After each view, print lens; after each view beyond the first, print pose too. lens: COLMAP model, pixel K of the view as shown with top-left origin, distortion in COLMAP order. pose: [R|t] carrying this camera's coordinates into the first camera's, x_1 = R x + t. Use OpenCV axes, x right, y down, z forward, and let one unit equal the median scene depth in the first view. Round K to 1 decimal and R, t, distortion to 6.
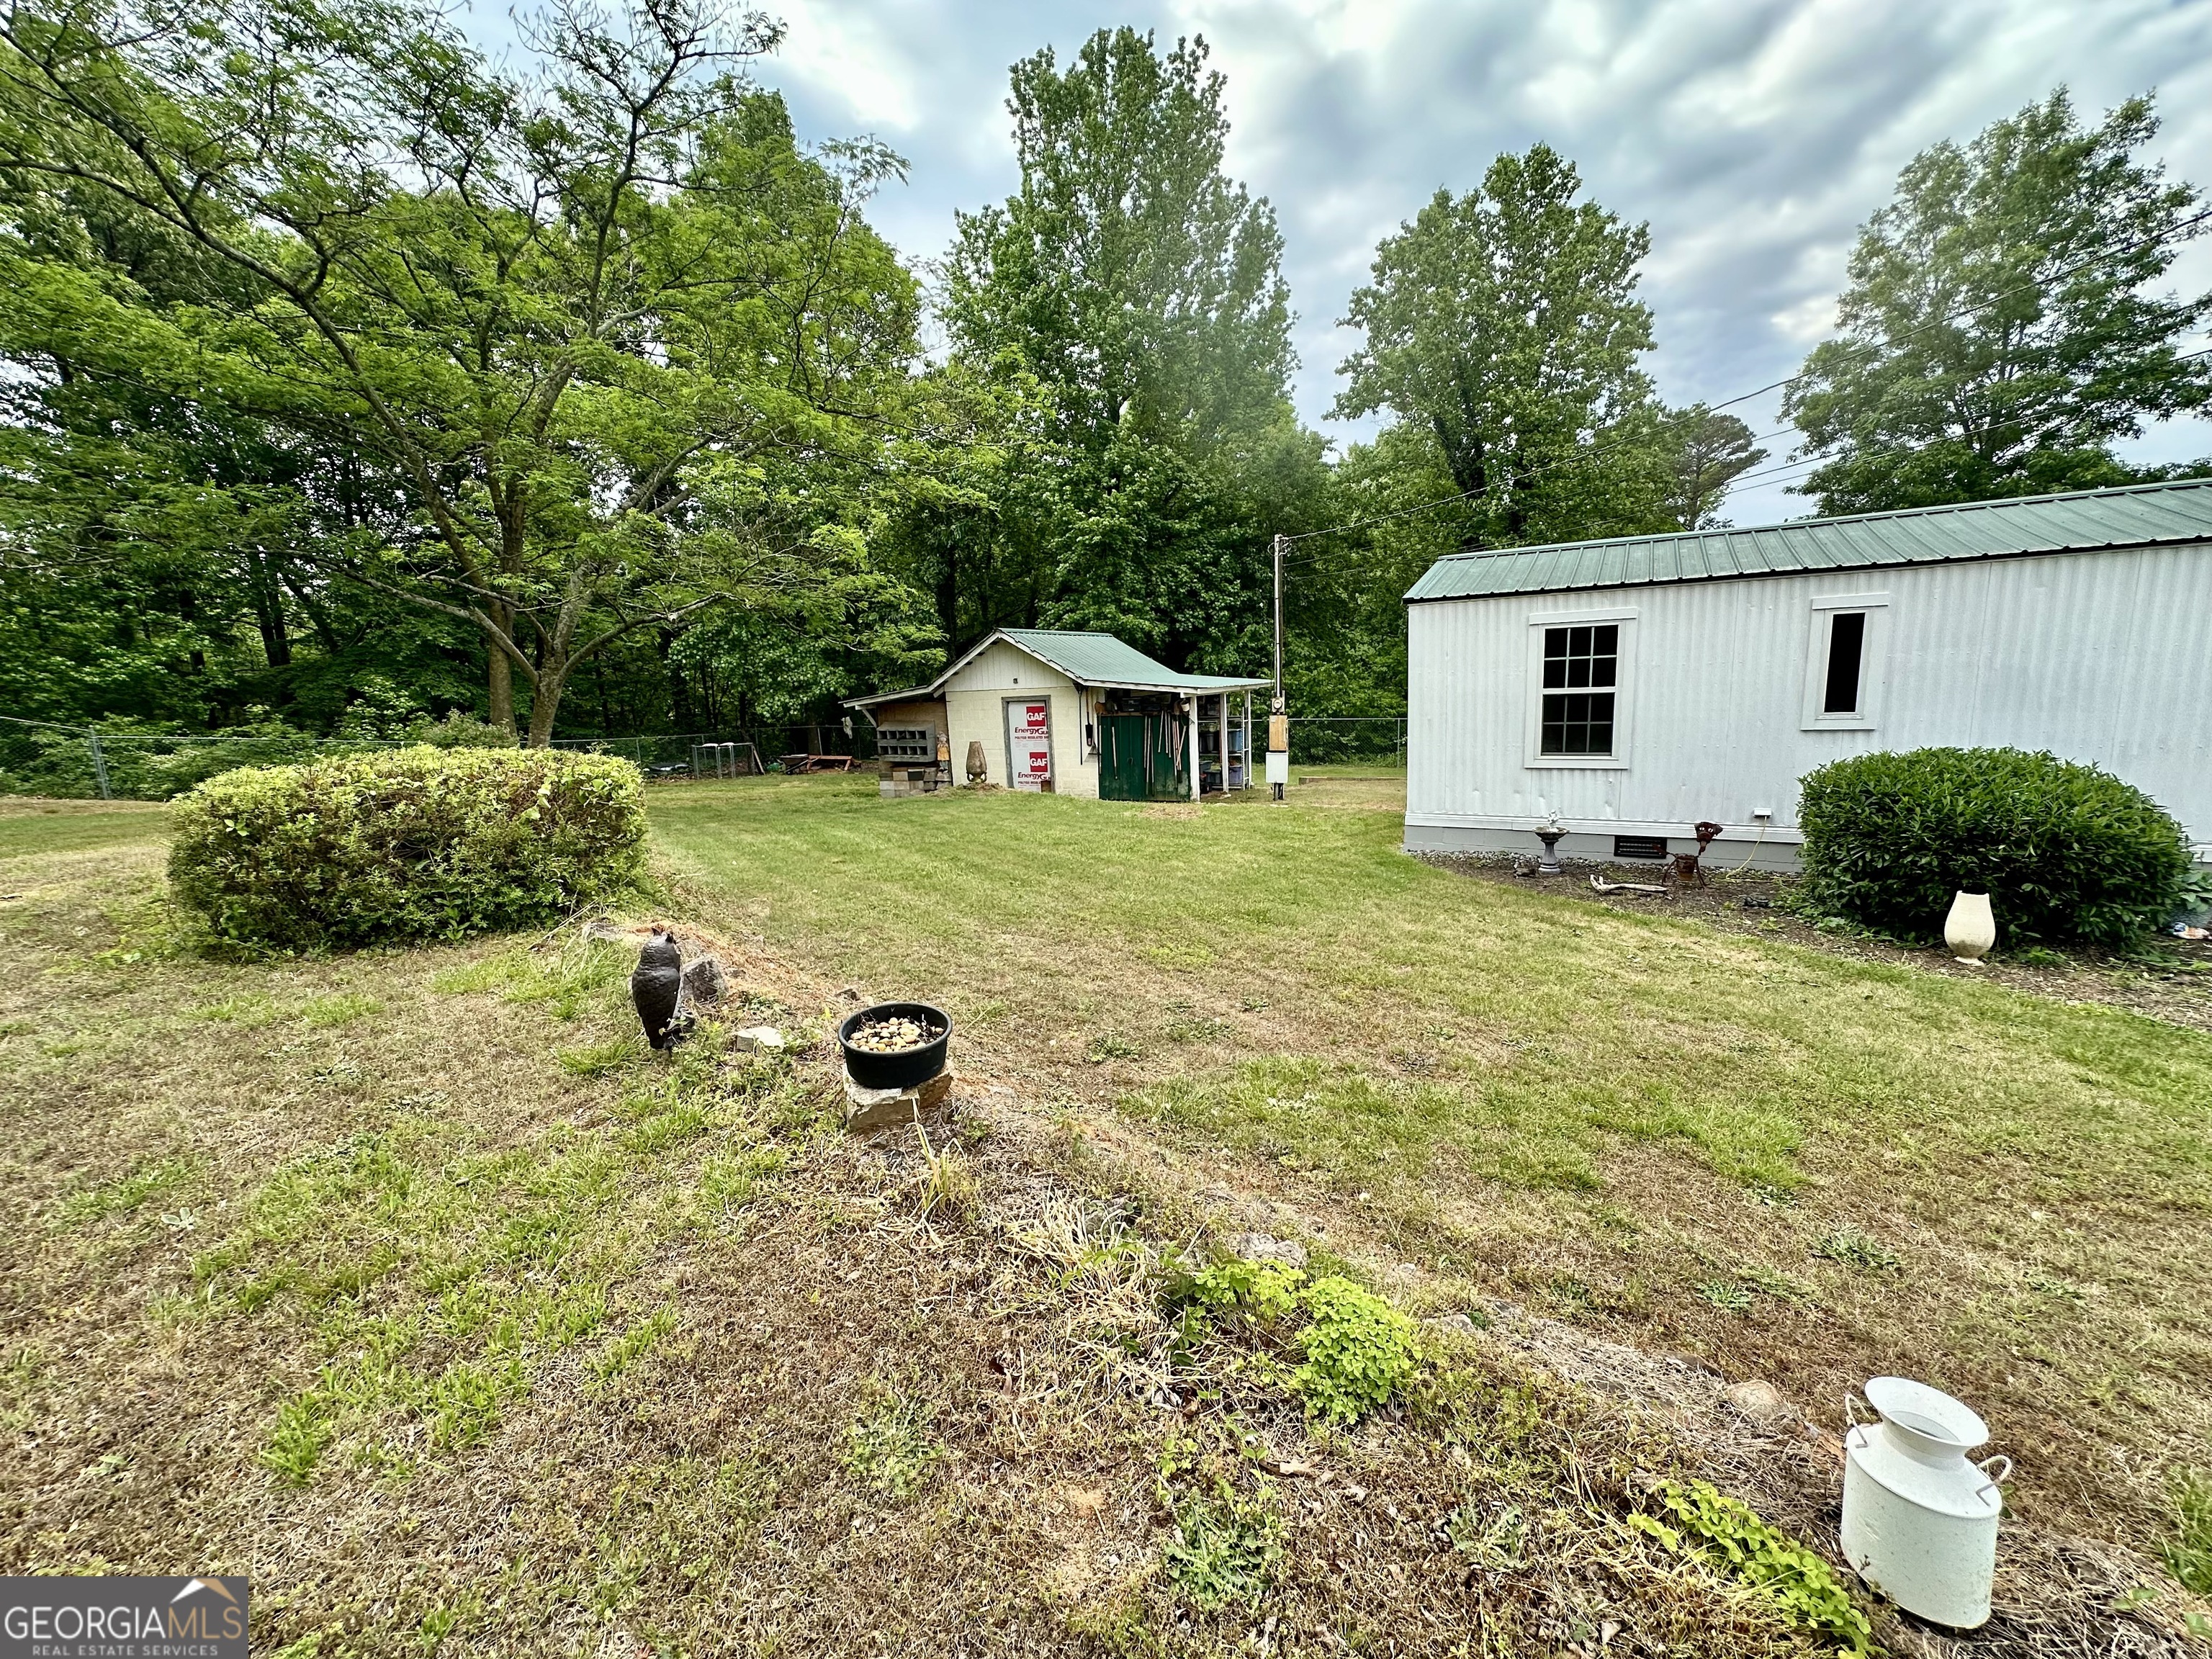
lens RADIAL K [[878.1, 0, 1102.6], [0, 878.1, 827.6], [0, 0, 1]] dist [-0.003062, 0.000920]
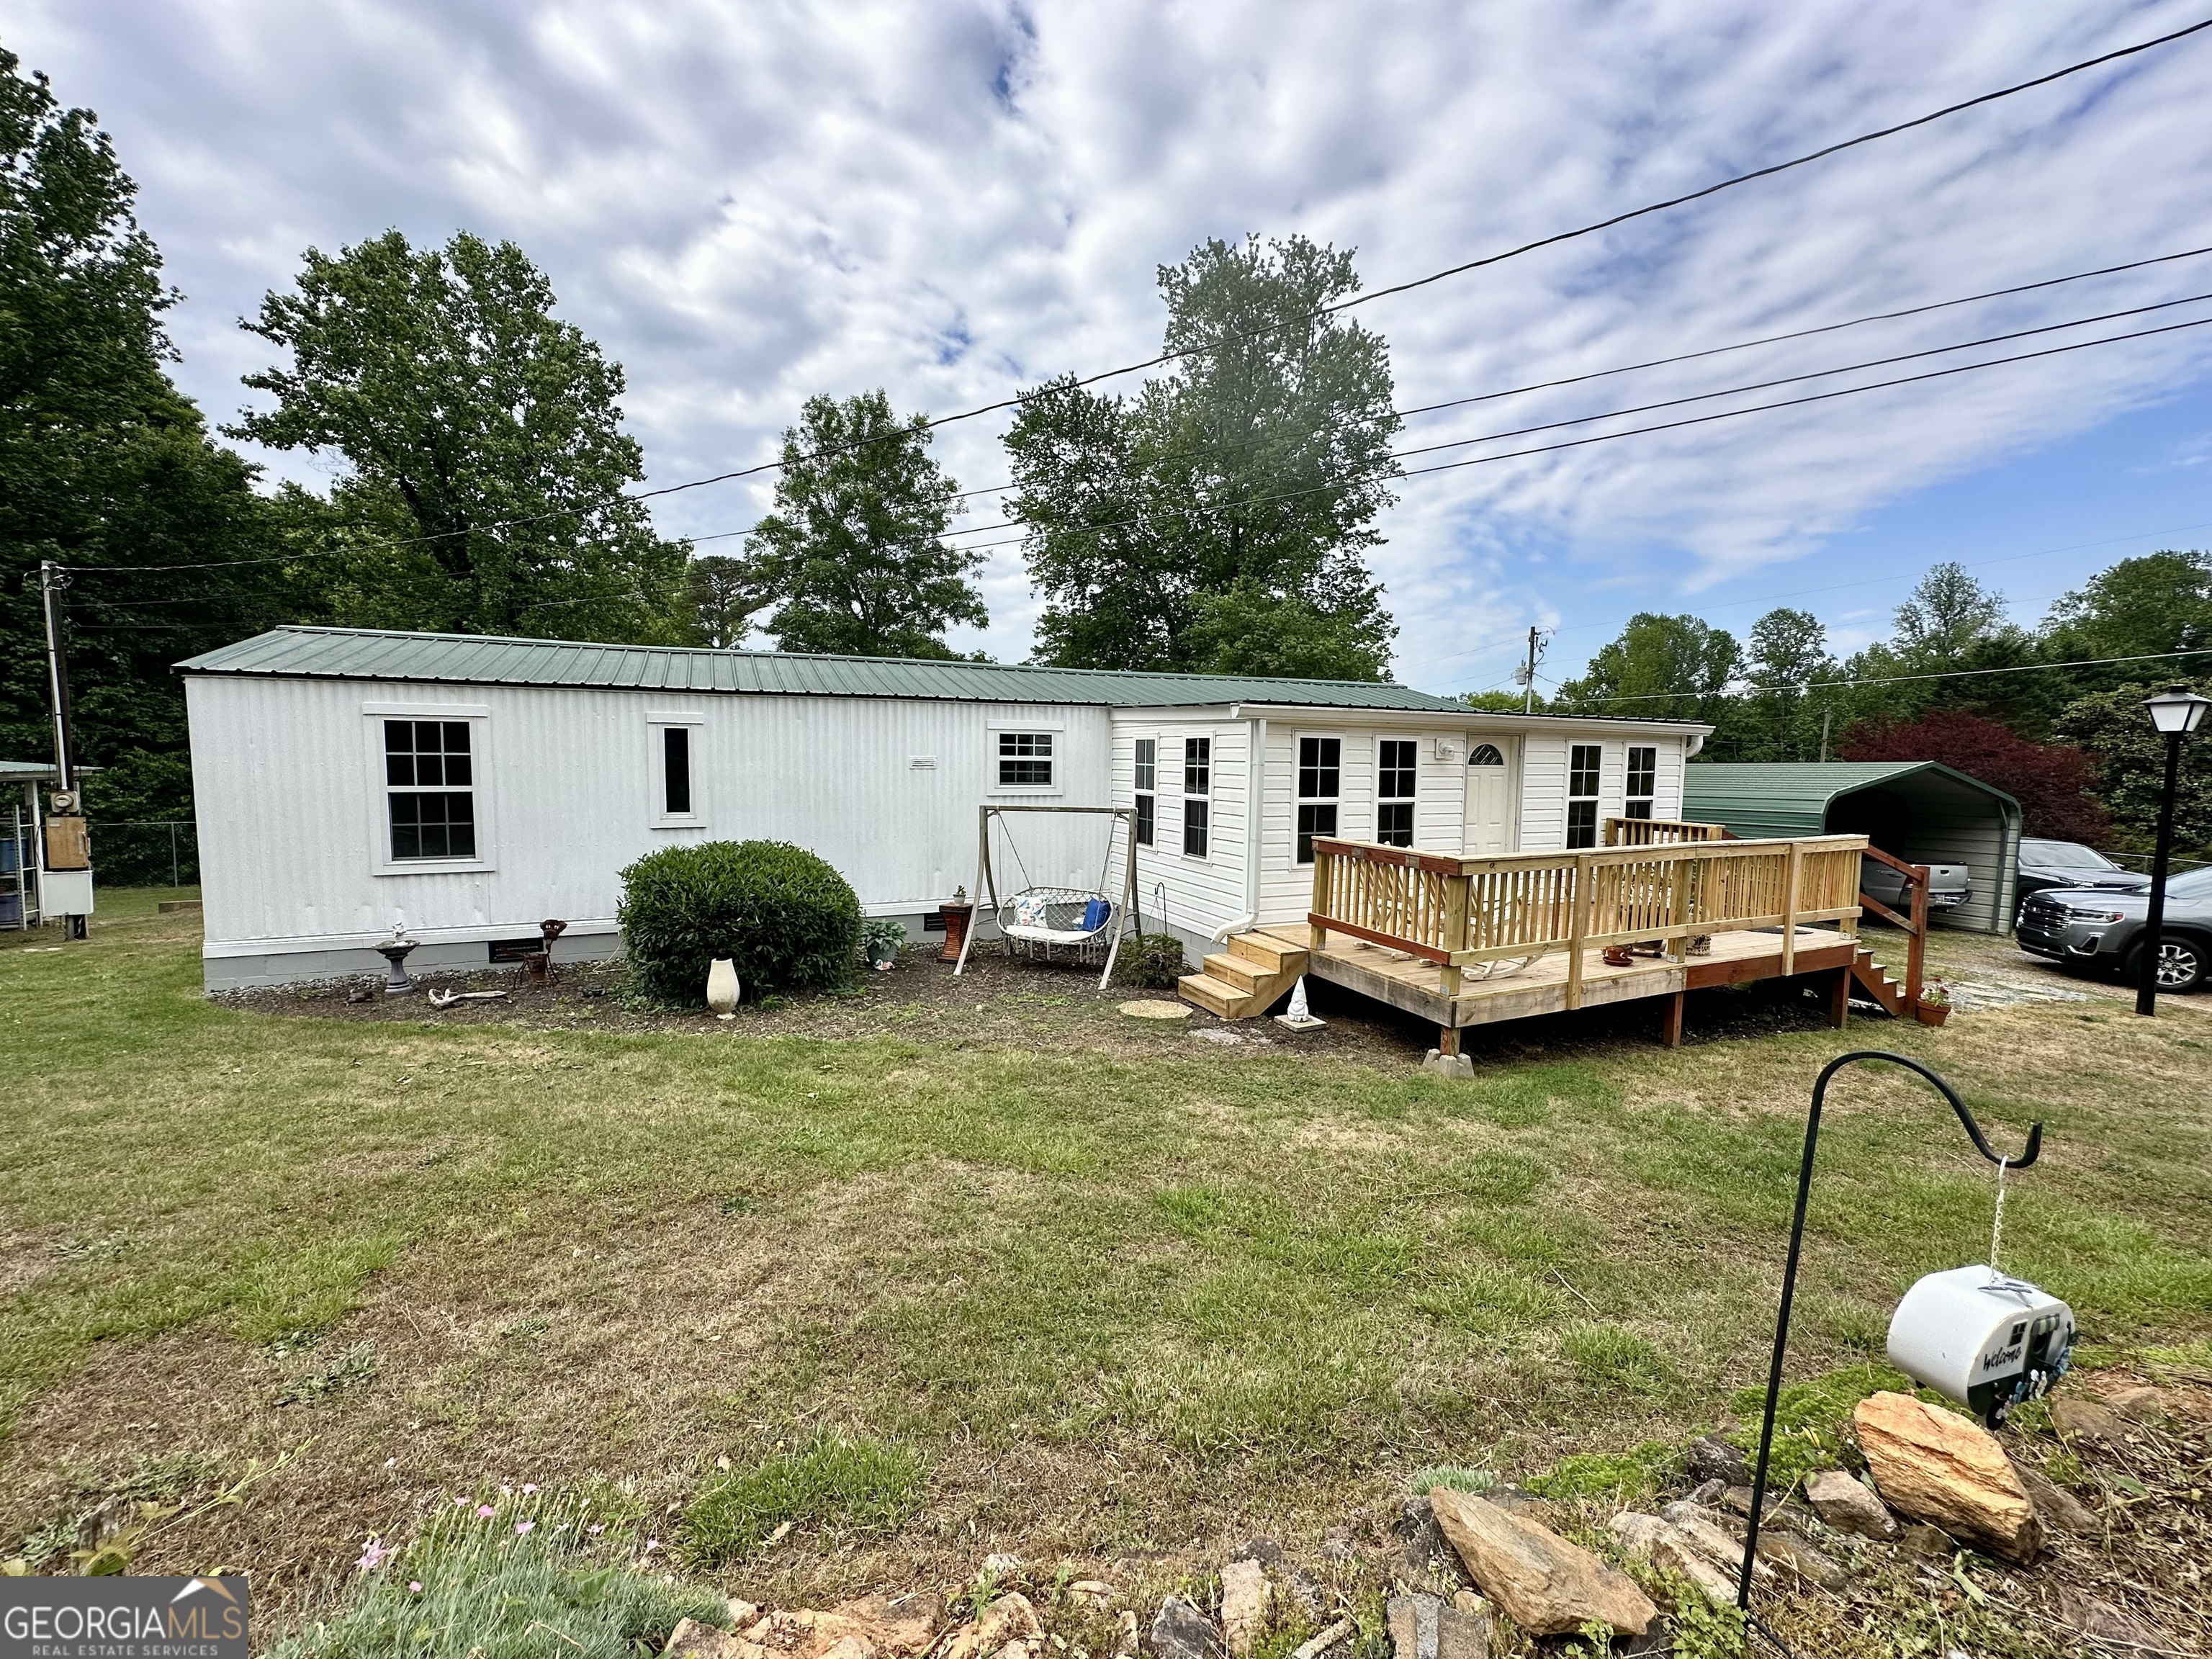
lens RADIAL K [[880.0, 0, 1102.8], [0, 880.0, 827.6], [0, 0, 1]] dist [-0.001536, 0.000607]
pose [[0.575143, -0.012411, 0.817959, 0.097907], [0.105987, 0.992588, -0.059463, 0.007027], [-0.811158, 0.120892, 0.572196, -0.049029]]
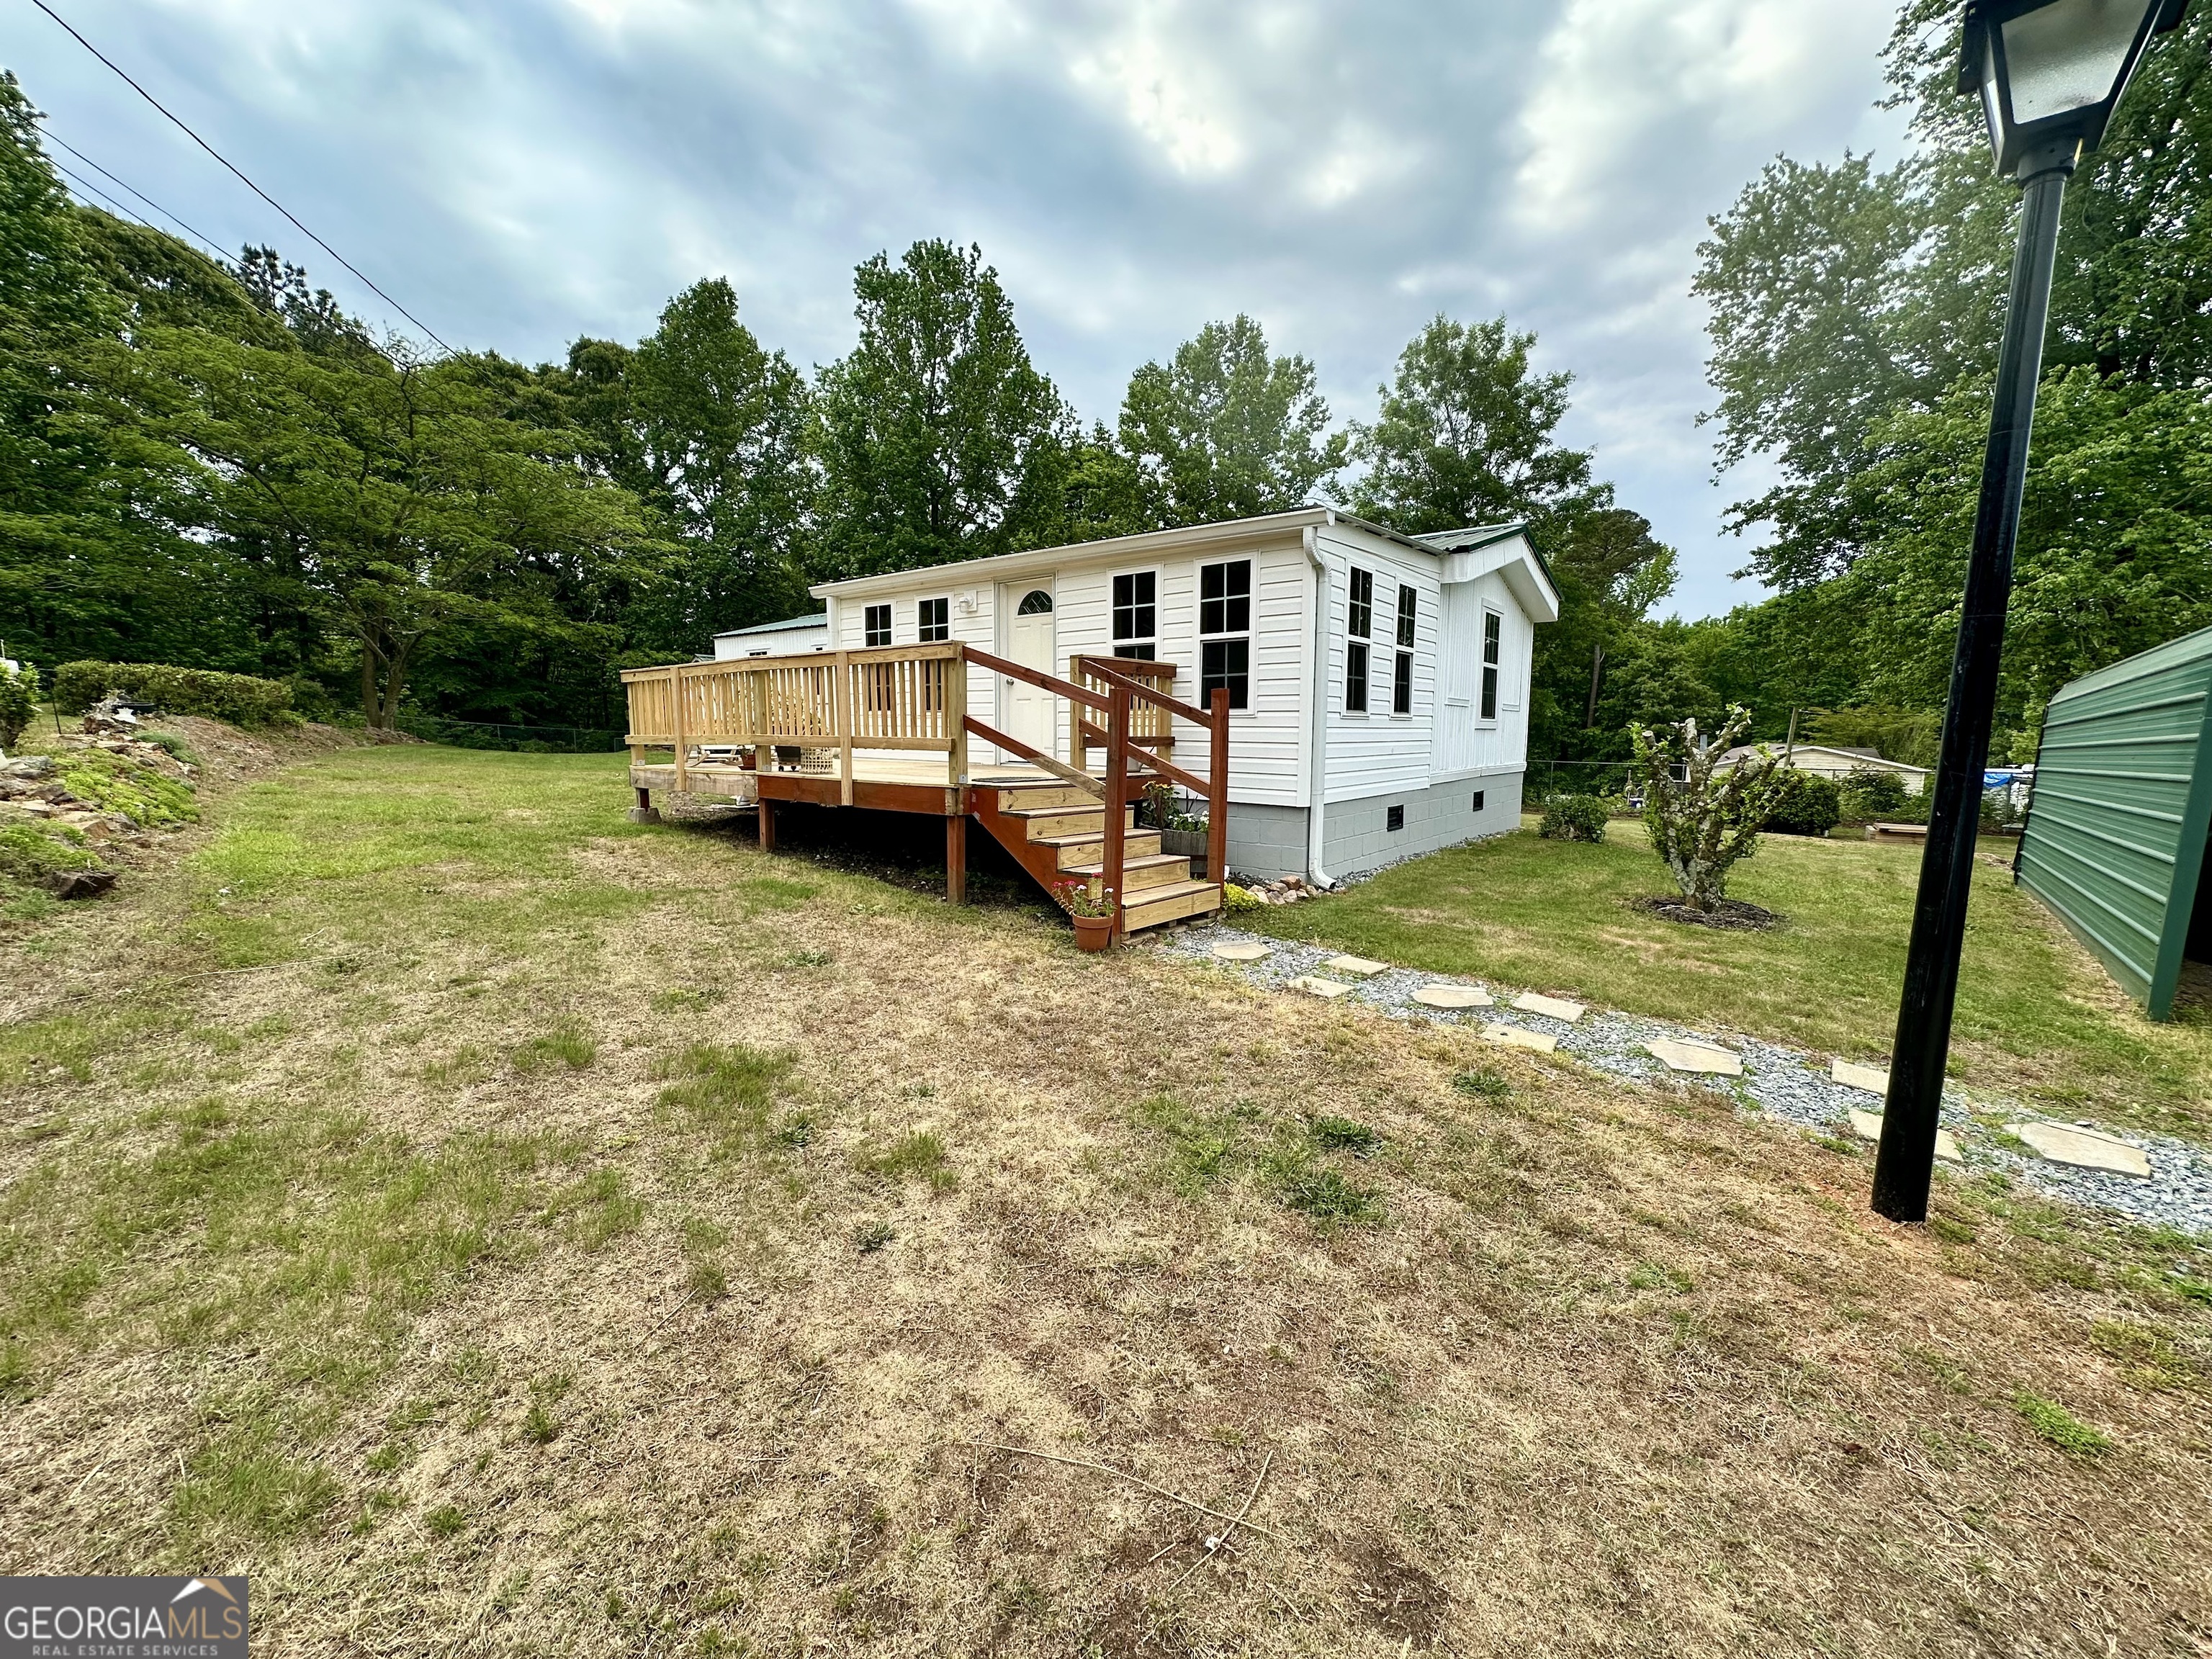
lens RADIAL K [[878.1, 0, 1102.6], [0, 878.1, 827.6], [0, 0, 1]] dist [-0.003062, 0.000920]
pose [[0.988966, 0.069582, -0.130782, 0.813019], [-0.077416, 0.995436, -0.055796, 0.112603], [0.126302, 0.065305, 0.989840, -0.433216]]
